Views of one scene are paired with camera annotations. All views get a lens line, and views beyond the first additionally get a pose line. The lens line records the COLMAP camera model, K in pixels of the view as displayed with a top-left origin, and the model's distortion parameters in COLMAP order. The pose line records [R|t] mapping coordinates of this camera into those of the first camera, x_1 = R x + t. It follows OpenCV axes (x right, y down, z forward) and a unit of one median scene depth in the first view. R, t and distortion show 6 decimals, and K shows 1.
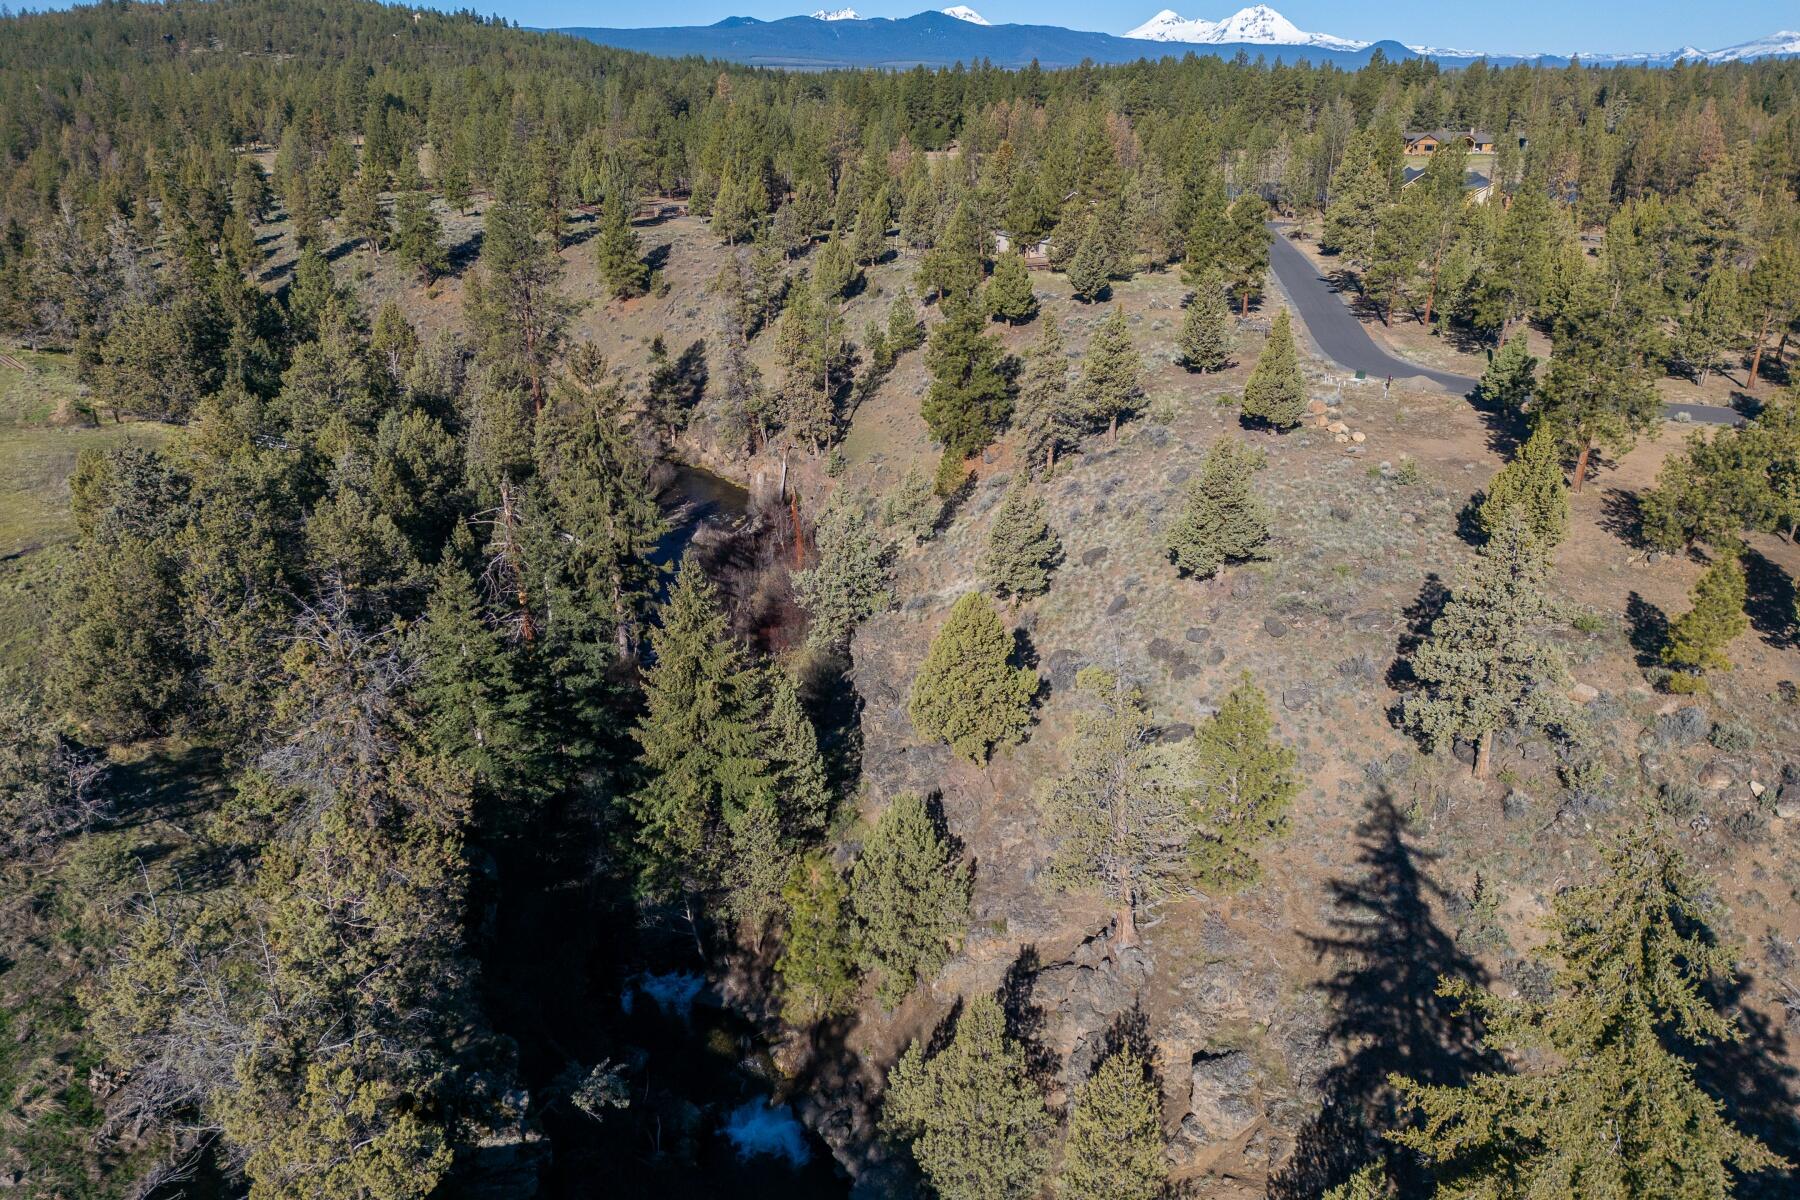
lens RADIAL K [[1263.3, 0, 904.3], [0, 1263.3, 605.2], [0, 0, 1]] dist [0.070296, -0.045431]
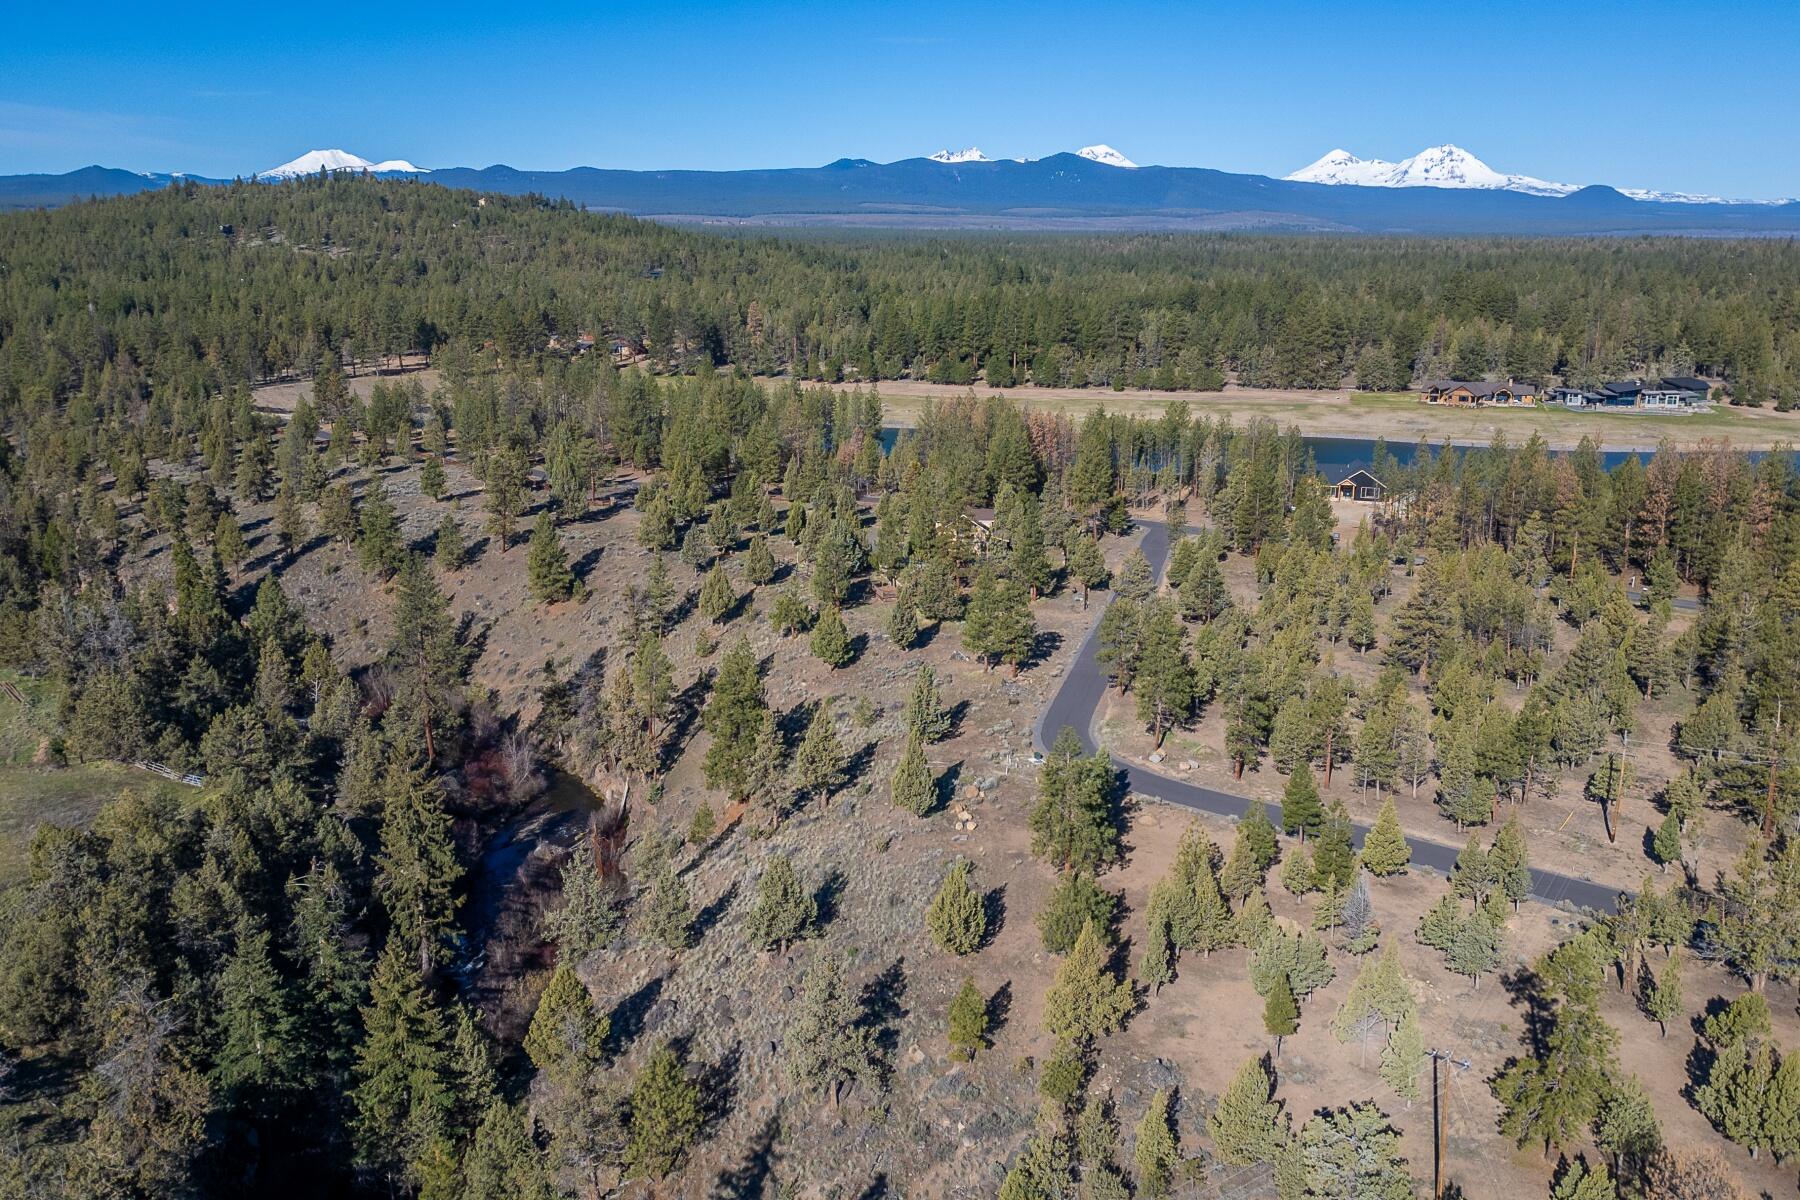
lens RADIAL K [[1492.8, 0, 913.4], [0, 1492.8, 599.7], [0, 0, 1]] dist [0.092102, -0.083620]
pose [[0.996757, 0.029717, -0.074780, 0.492004], [-0.040077, 0.989184, -0.141101, -0.173270], [0.069778, 0.143641, 0.987167, -0.706358]]
